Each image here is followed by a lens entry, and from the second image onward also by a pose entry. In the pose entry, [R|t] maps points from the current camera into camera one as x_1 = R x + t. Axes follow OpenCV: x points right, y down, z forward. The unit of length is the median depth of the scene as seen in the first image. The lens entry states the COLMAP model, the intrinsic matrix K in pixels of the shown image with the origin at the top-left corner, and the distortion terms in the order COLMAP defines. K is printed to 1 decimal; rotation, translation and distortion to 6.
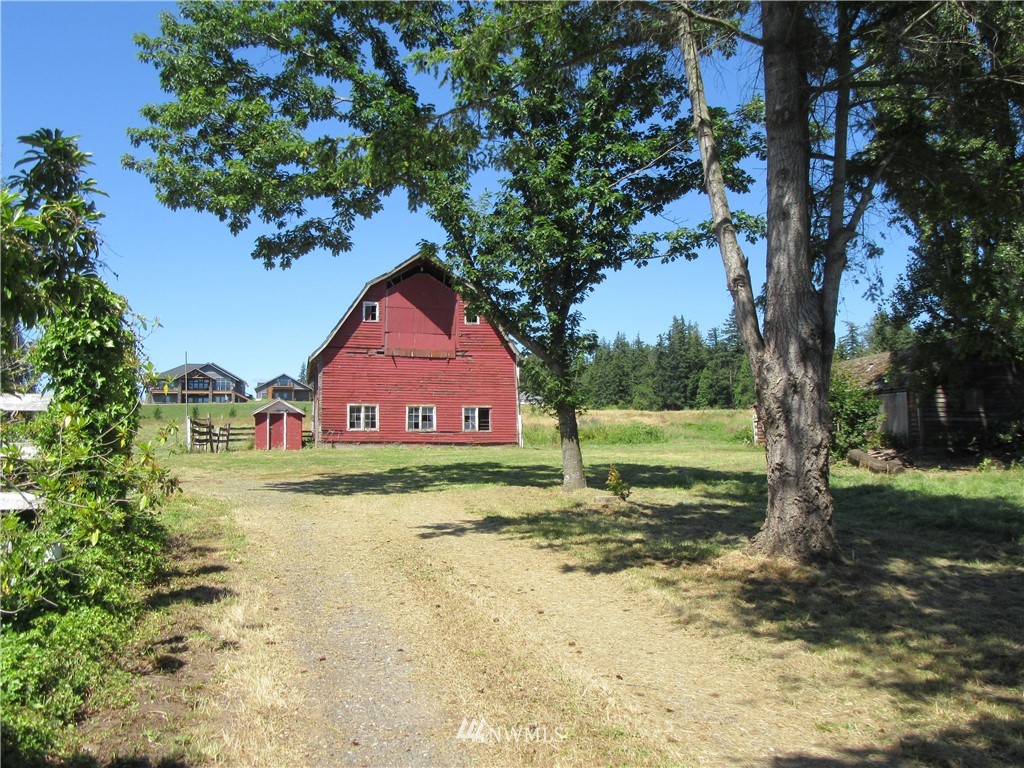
lens RADIAL K [[920.0, 0, 512.5], [0, 920.0, 383.7], [0, 0, 1]] dist [0.011291, 0.000939]
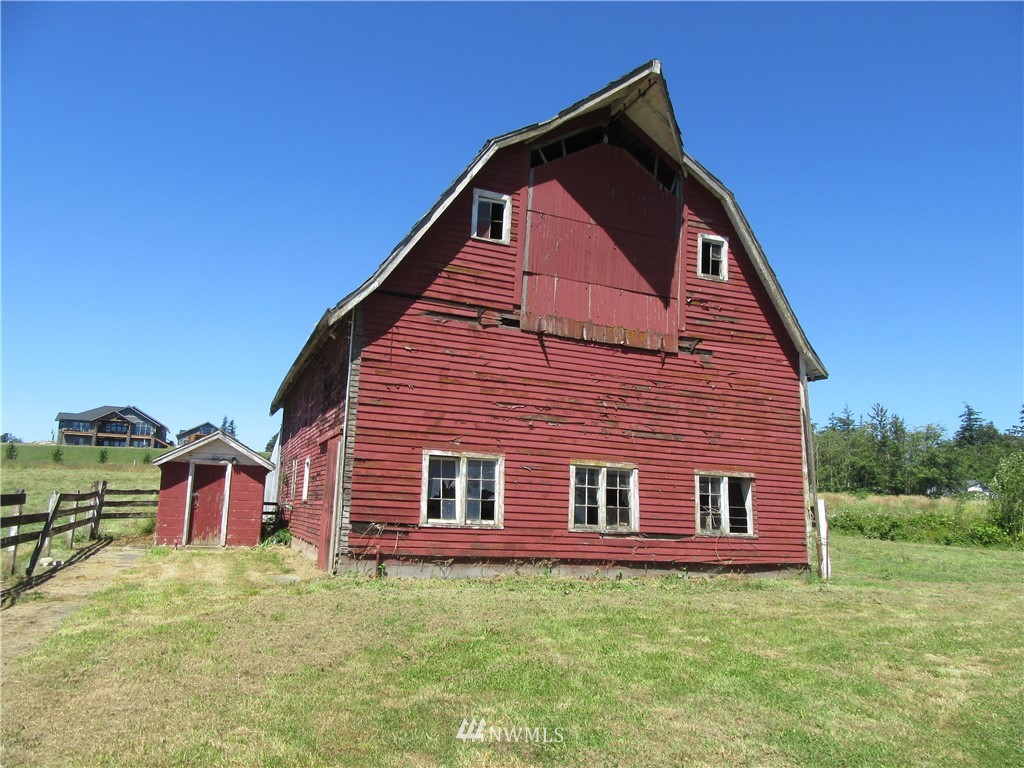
lens RADIAL K [[759.6, 0, 510.6], [0, 759.6, 385.0], [0, 0, 1]] dist [-0.001662, 0.001073]
pose [[0.988885, 0.063776, 0.134306, -0.182519], [-0.052310, 0.994813, -0.087238, 0.020220], [-0.139173, 0.079243, 0.987092, 0.678558]]
